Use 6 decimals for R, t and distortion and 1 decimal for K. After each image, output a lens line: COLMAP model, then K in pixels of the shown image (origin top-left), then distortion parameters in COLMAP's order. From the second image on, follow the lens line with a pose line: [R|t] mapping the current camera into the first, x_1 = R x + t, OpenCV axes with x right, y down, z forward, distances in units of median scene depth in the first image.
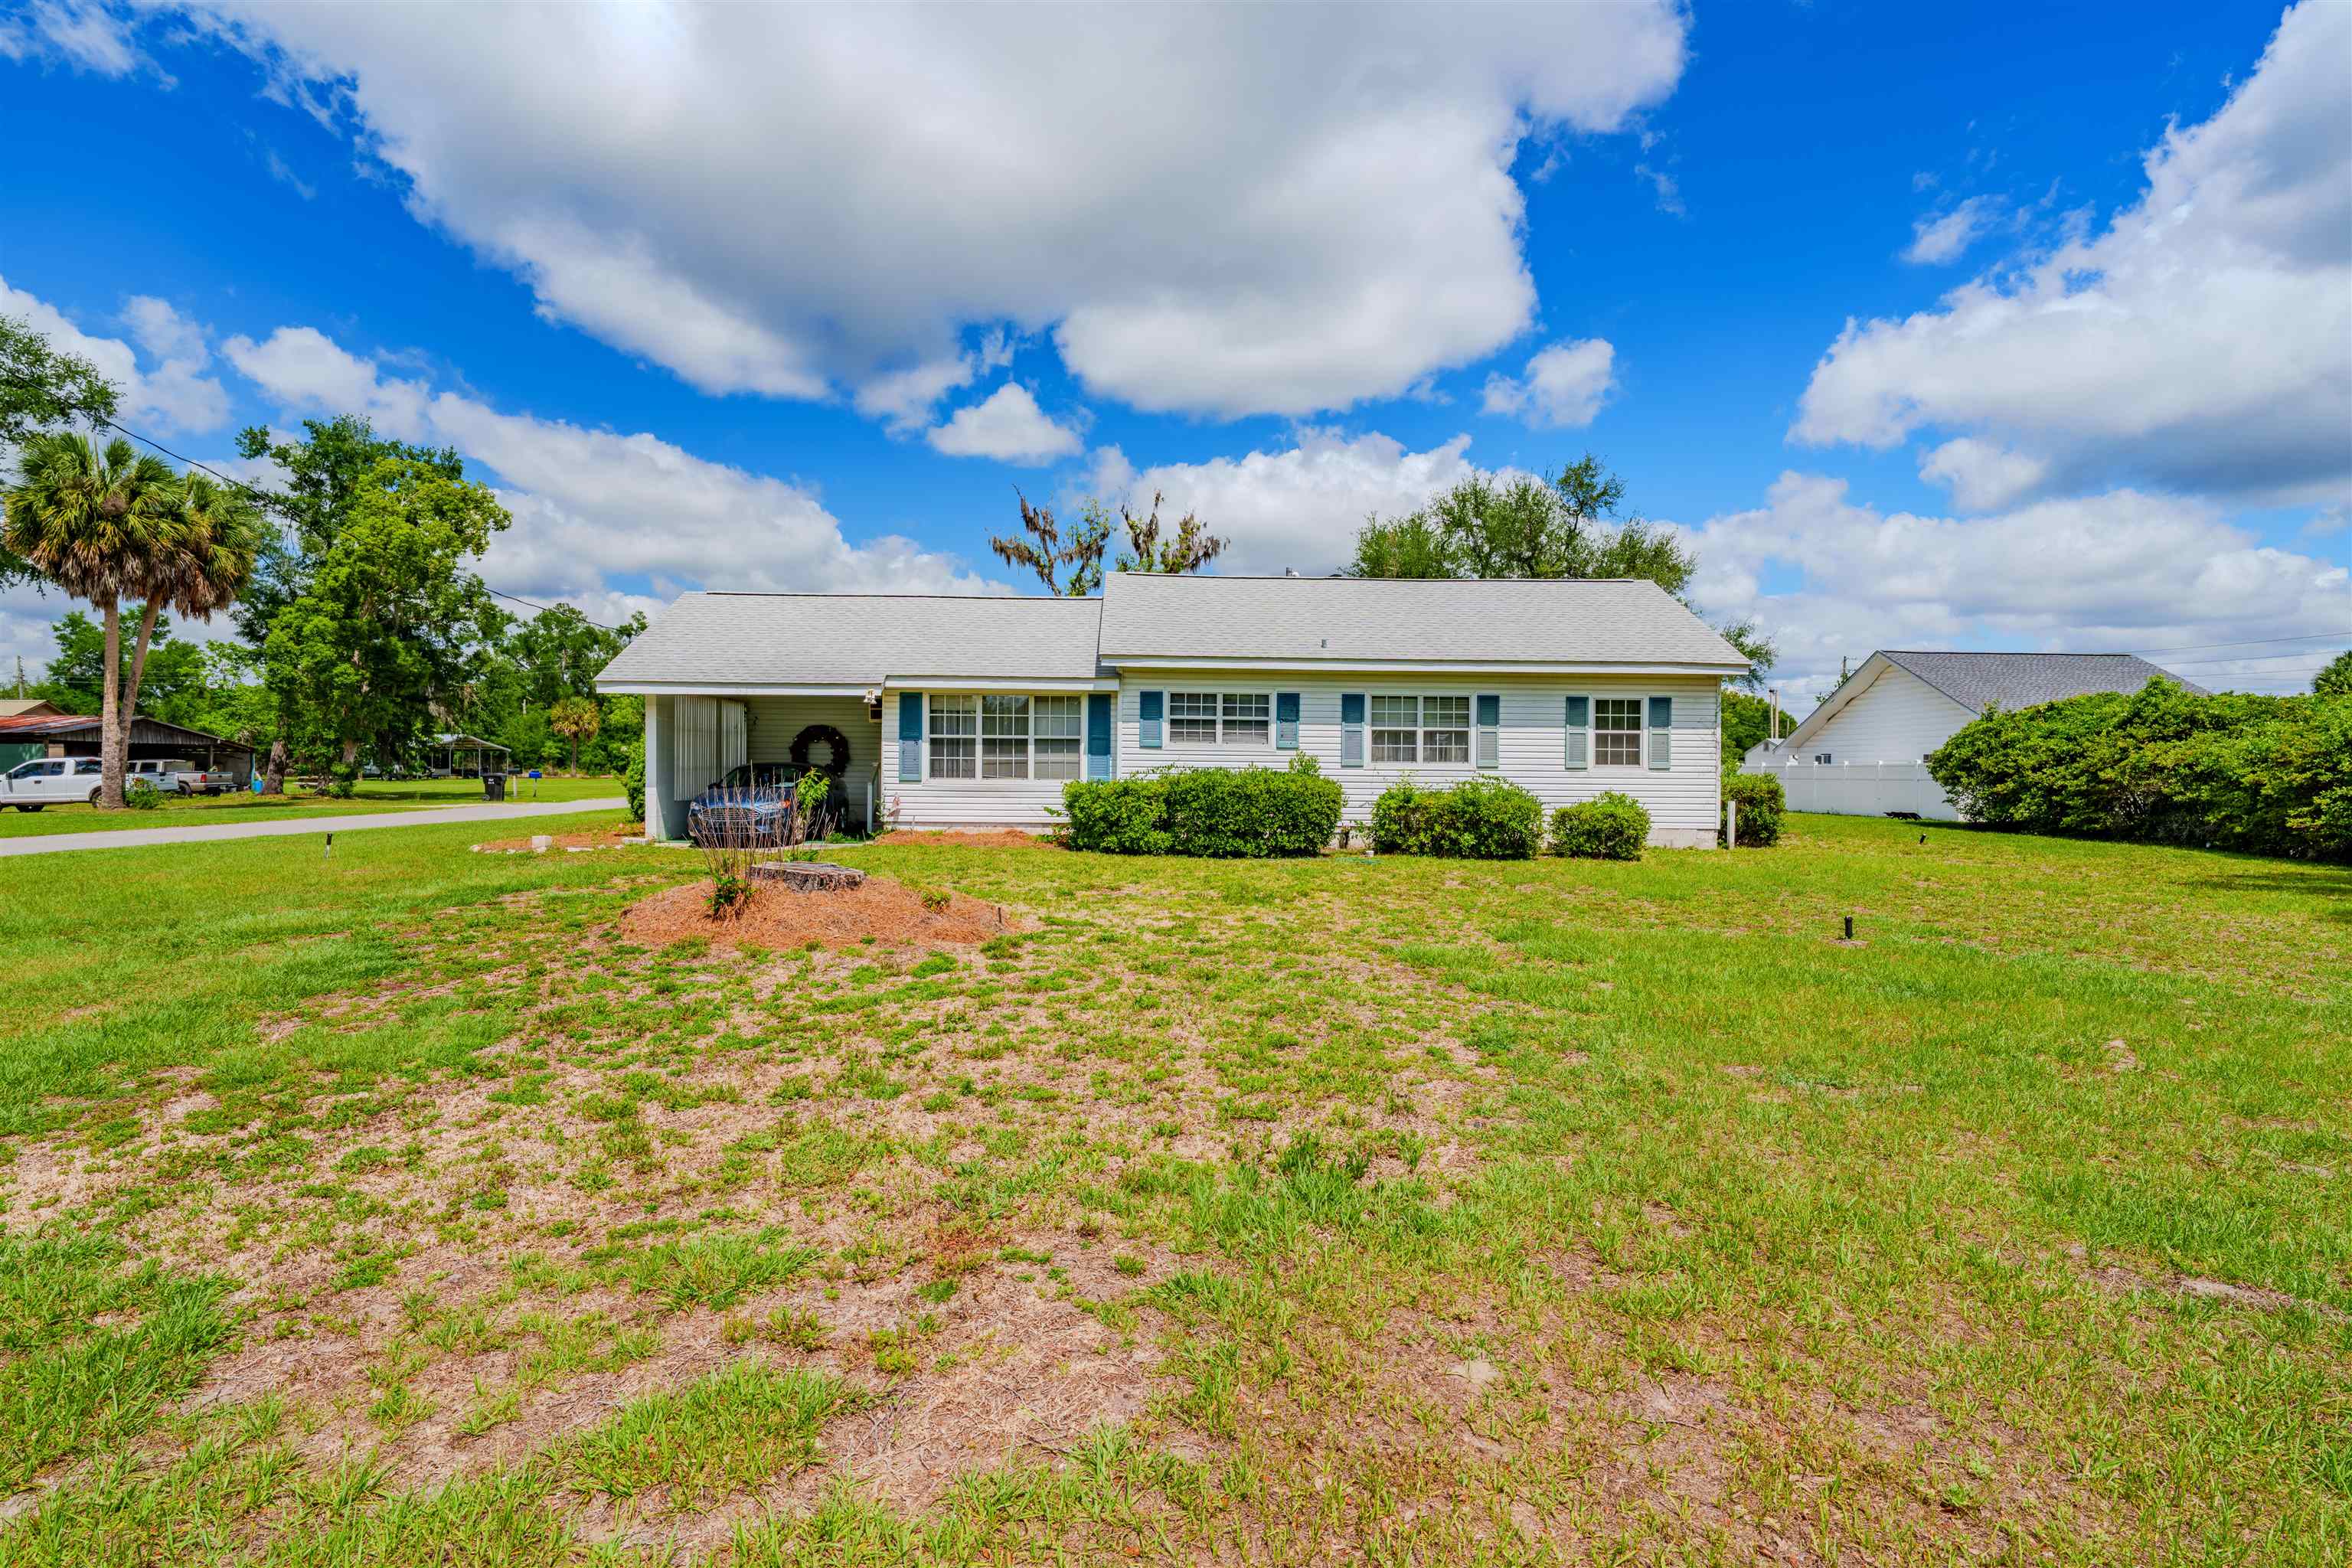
lens RADIAL K [[1203.0, 0, 1172.9], [0, 1203.0, 782.1], [0, 0, 1]] dist [-0.016045, -0.001406]
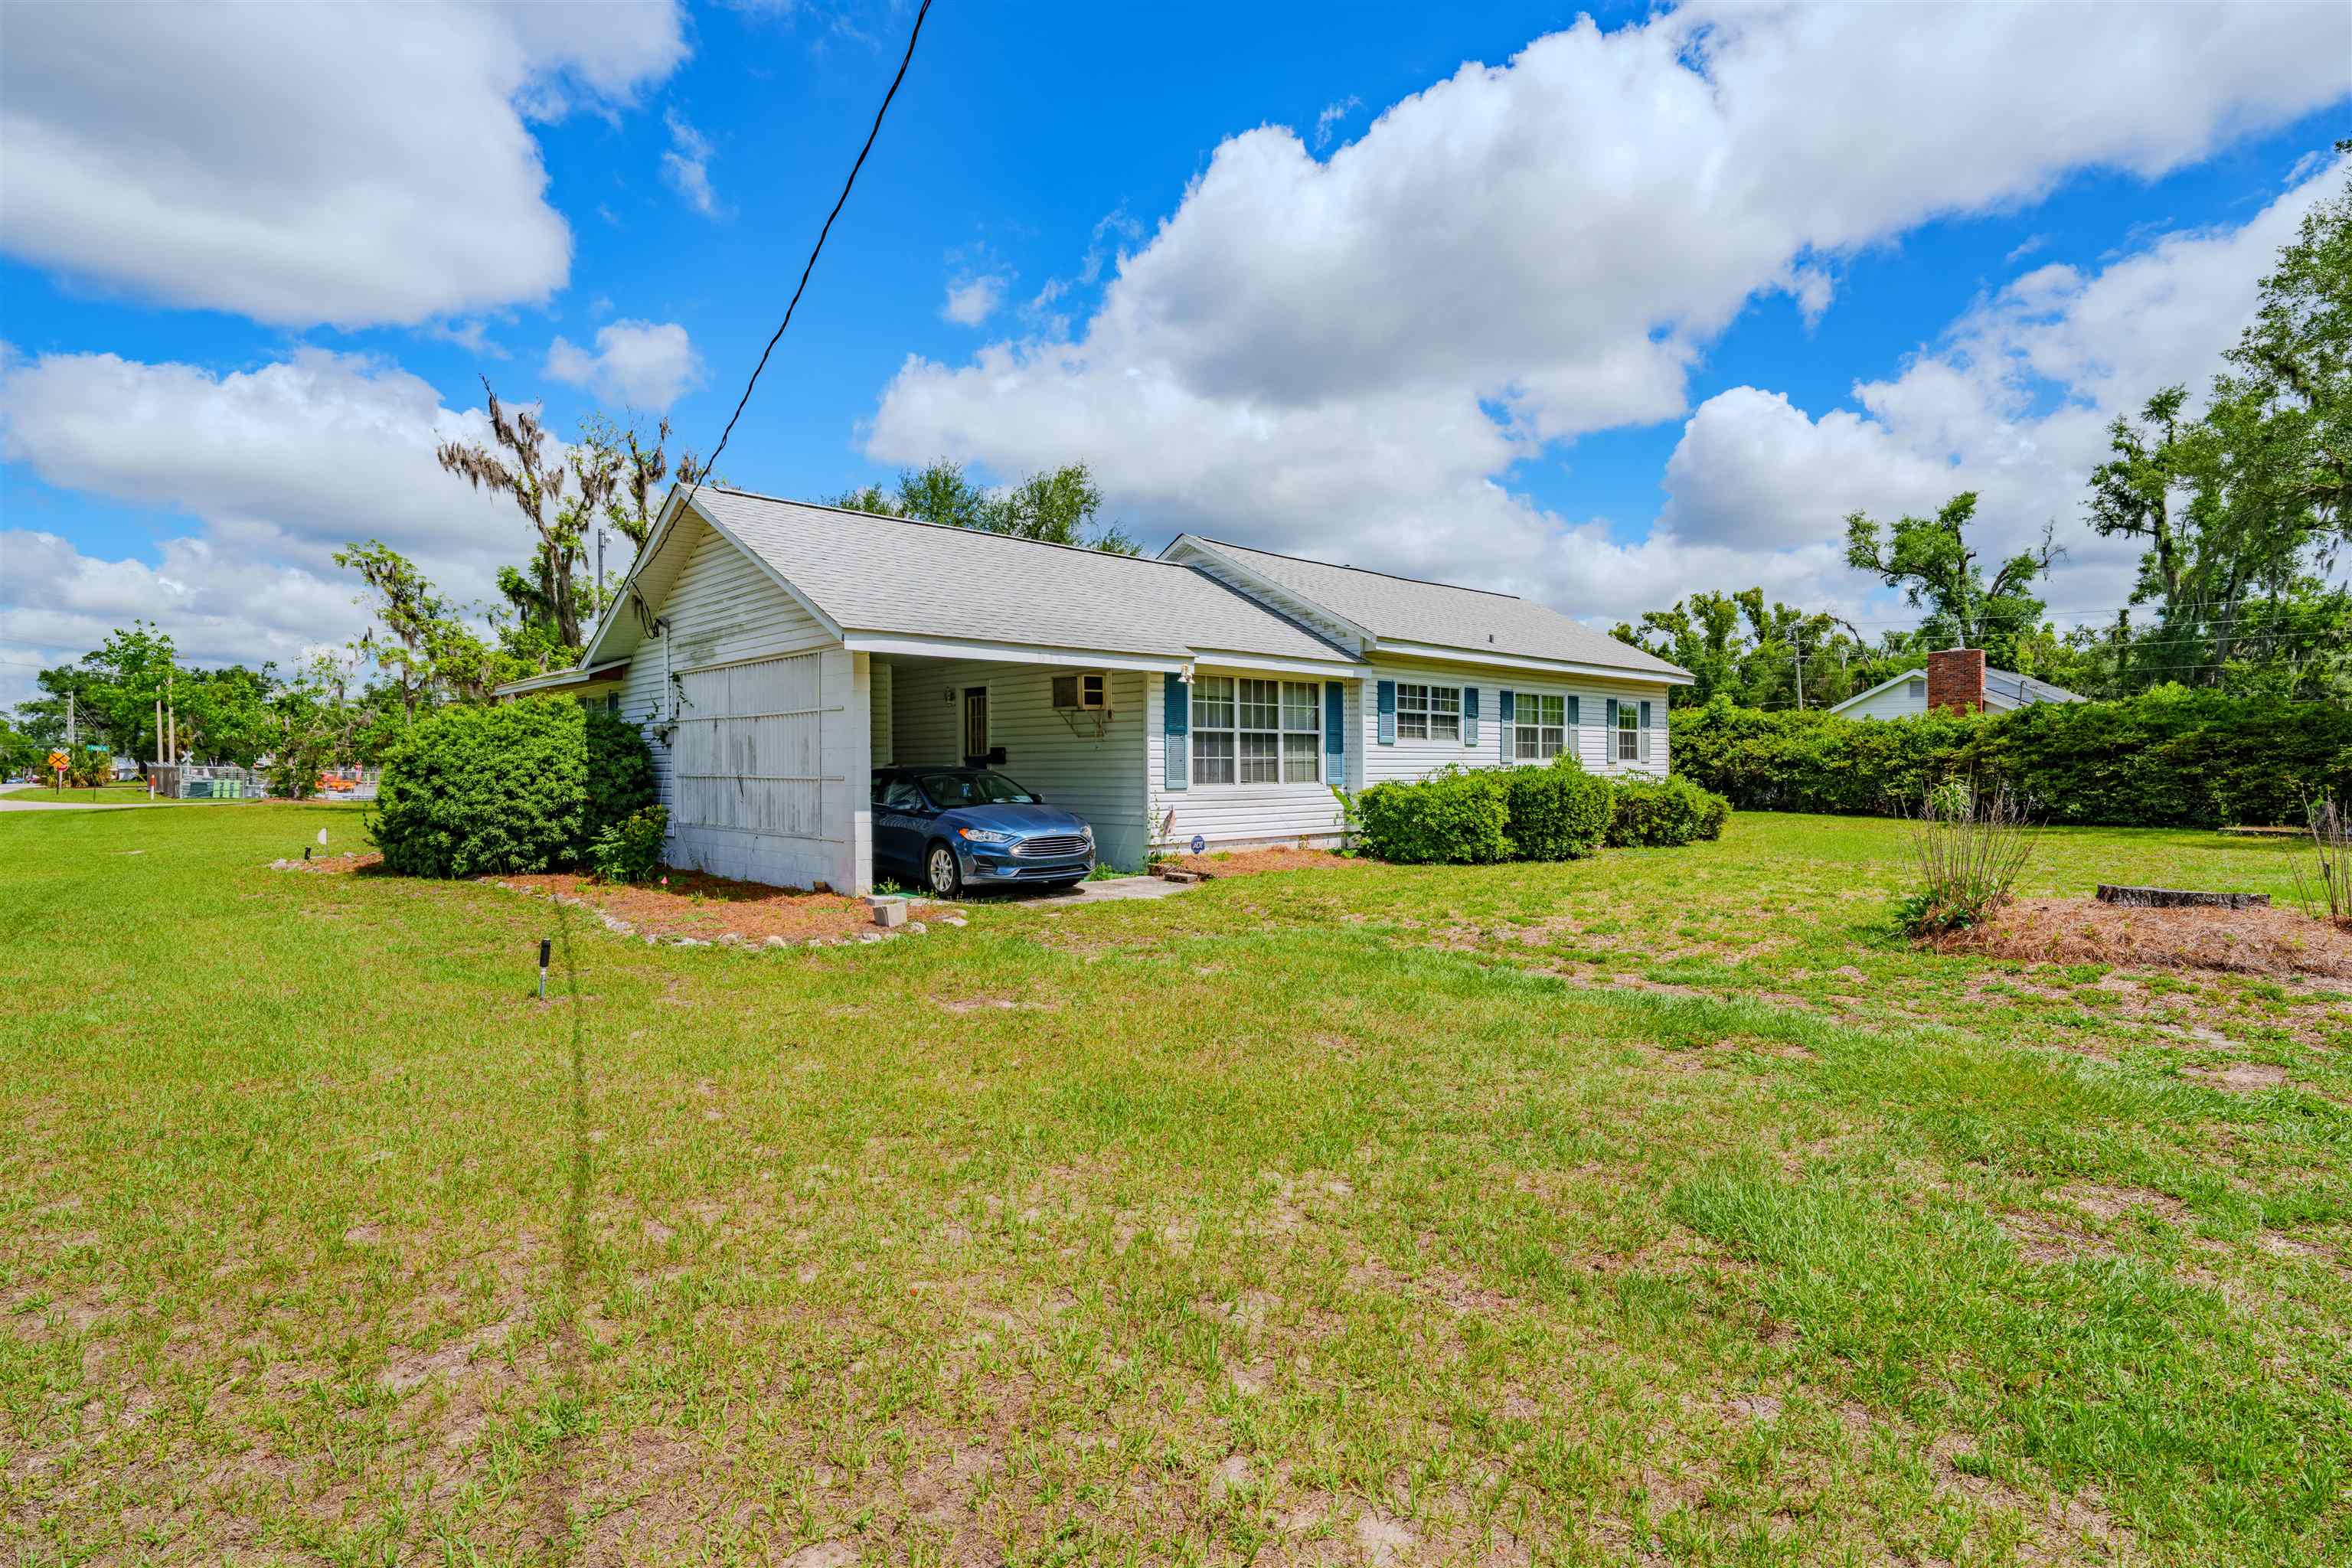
lens RADIAL K [[1203.0, 0, 1174.1], [0, 1203.0, 781.4], [0, 0, 1]] dist [-0.016045, -0.001406]
pose [[0.726962, -0.020656, 0.686367, -0.732417], [0.018236, 0.999776, 0.010774, -0.013692], [-0.686436, 0.004684, 0.727176, 0.455996]]
